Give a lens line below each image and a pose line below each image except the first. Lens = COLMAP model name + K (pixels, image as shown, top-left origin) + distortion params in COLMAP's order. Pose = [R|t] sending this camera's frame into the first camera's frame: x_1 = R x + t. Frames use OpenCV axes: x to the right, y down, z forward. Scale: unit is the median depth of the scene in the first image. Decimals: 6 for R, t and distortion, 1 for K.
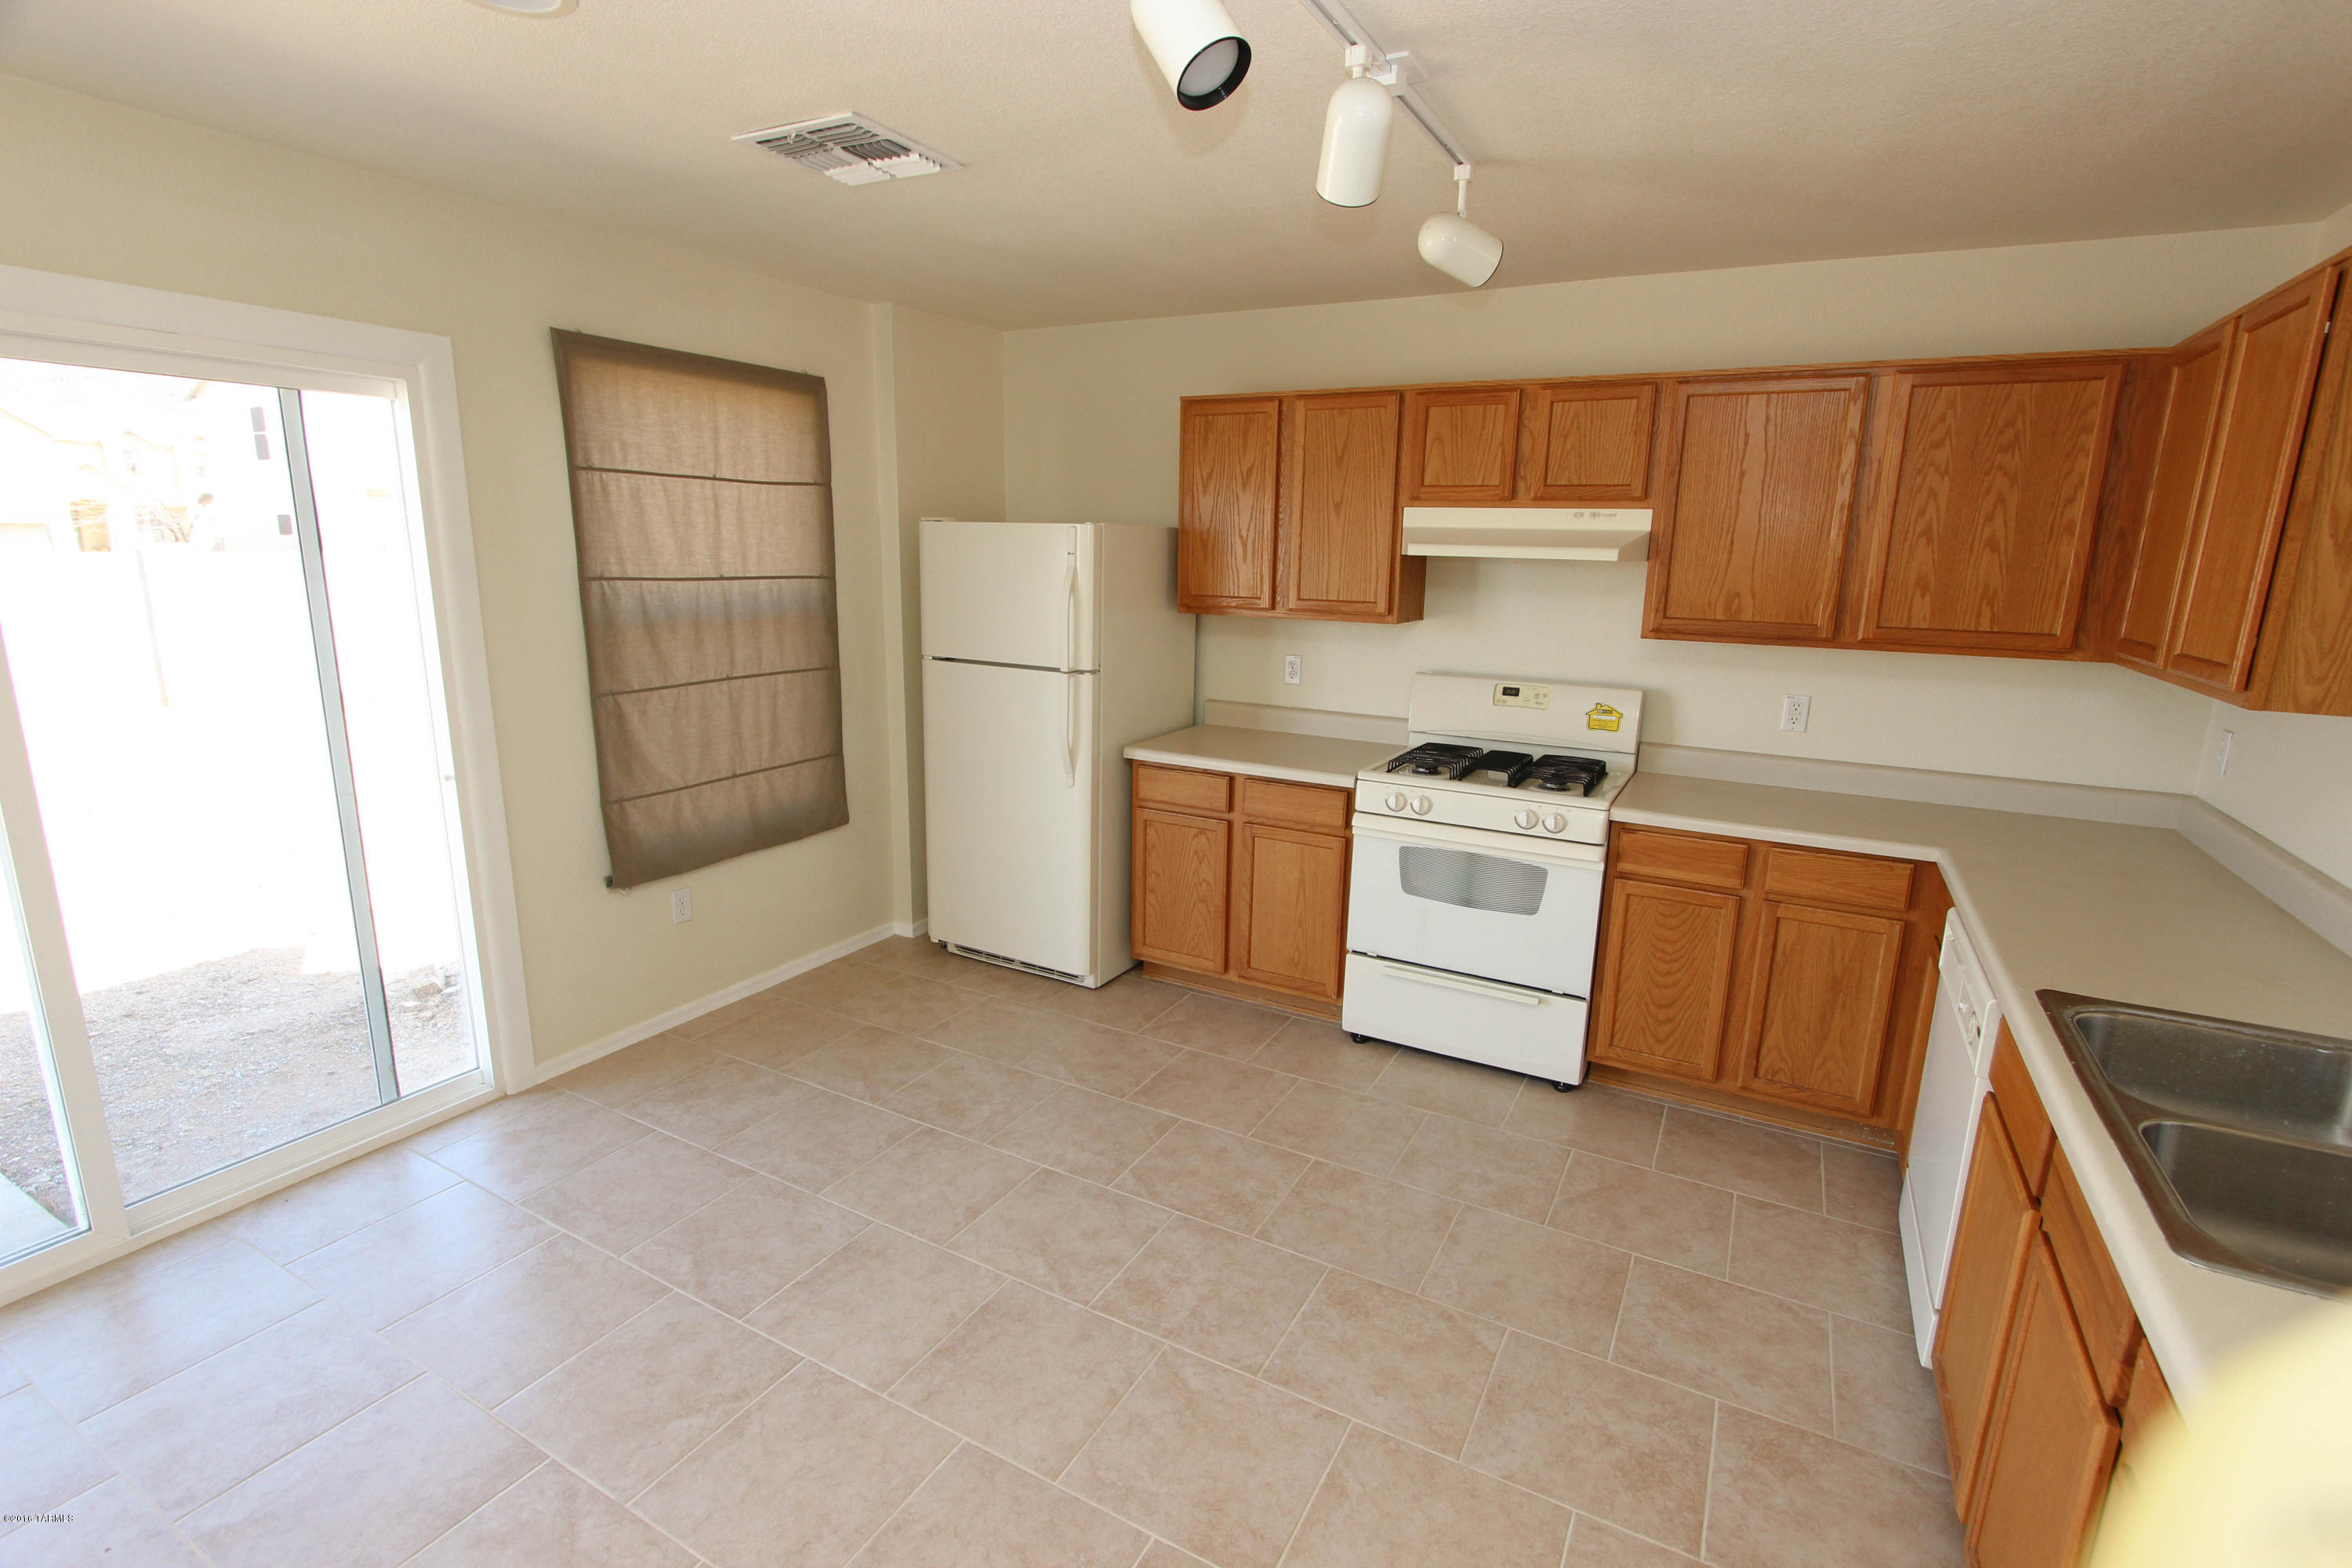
lens RADIAL K [[1085.3, 0, 1176.0], [0, 1085.3, 784.0], [0, 0, 1]] dist [-0.016223, 0.001636]
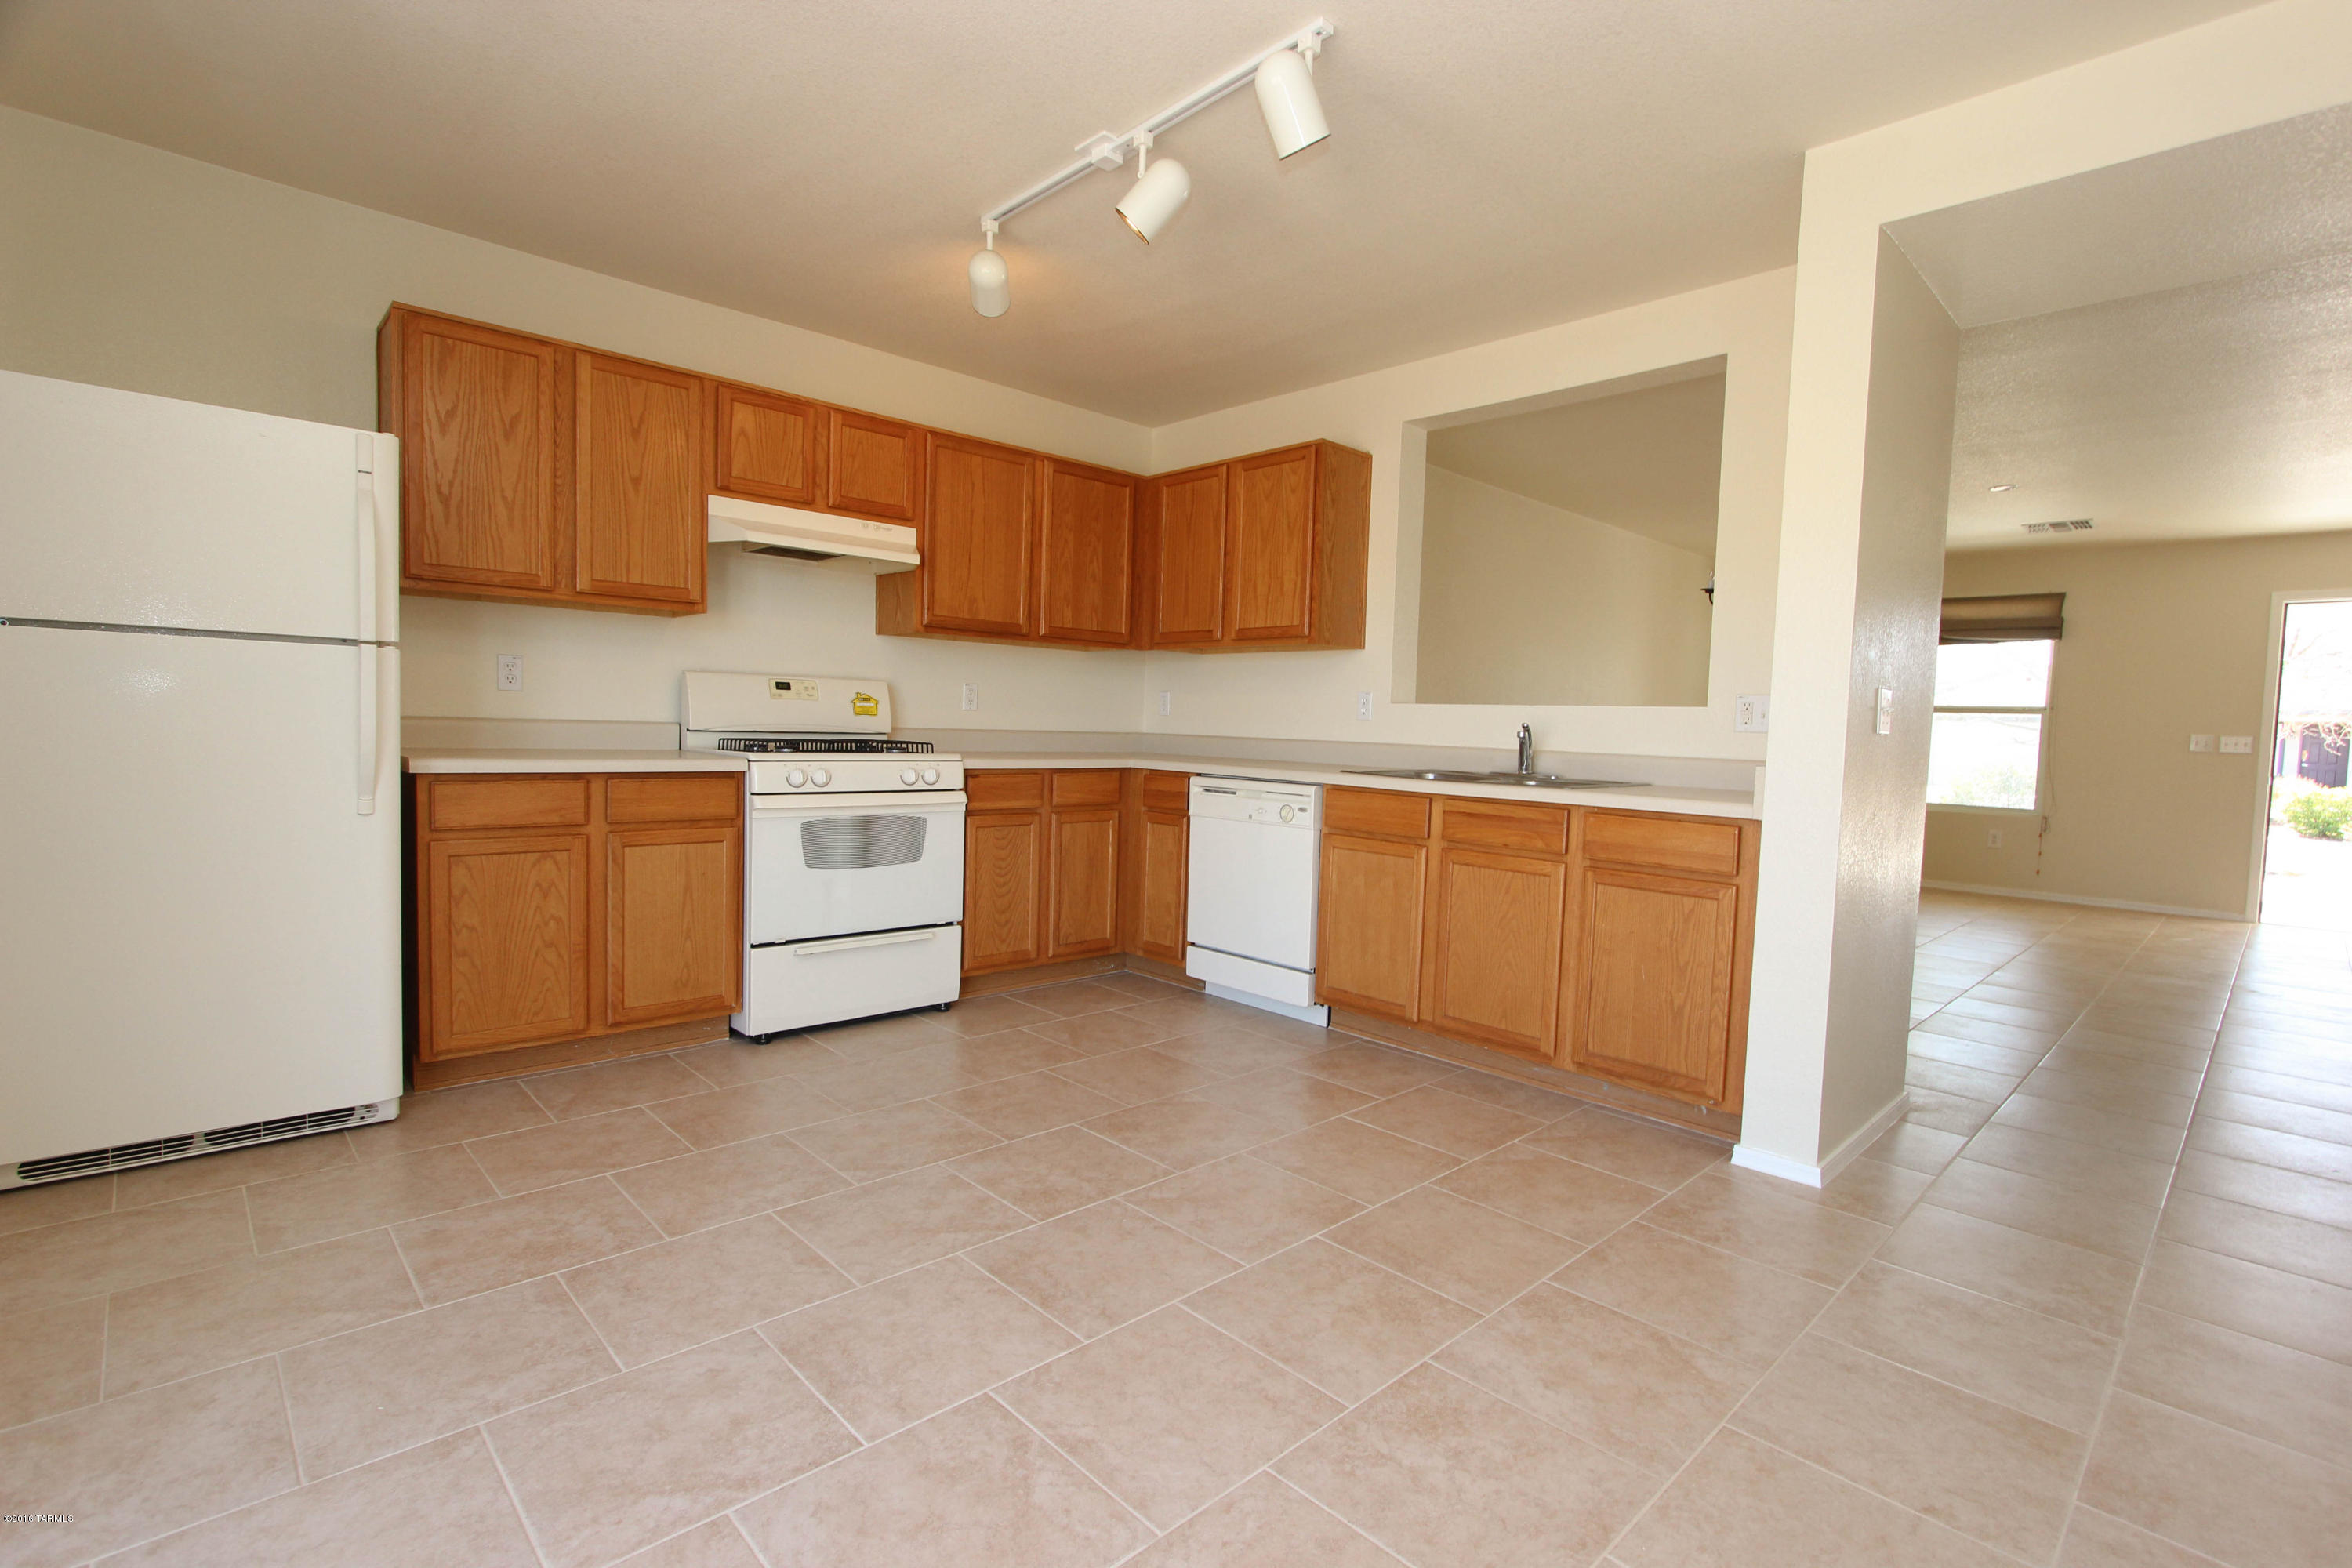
lens RADIAL K [[1085.3, 0, 1176.0], [0, 1085.3, 784.0], [0, 0, 1]] dist [-0.016223, 0.001636]
pose [[0.305015, -0.064606, 0.950154, -0.651174], [0.179467, 0.983720, 0.009276, 0.076219], [-0.935285, 0.167692, 0.311644, 0.357361]]
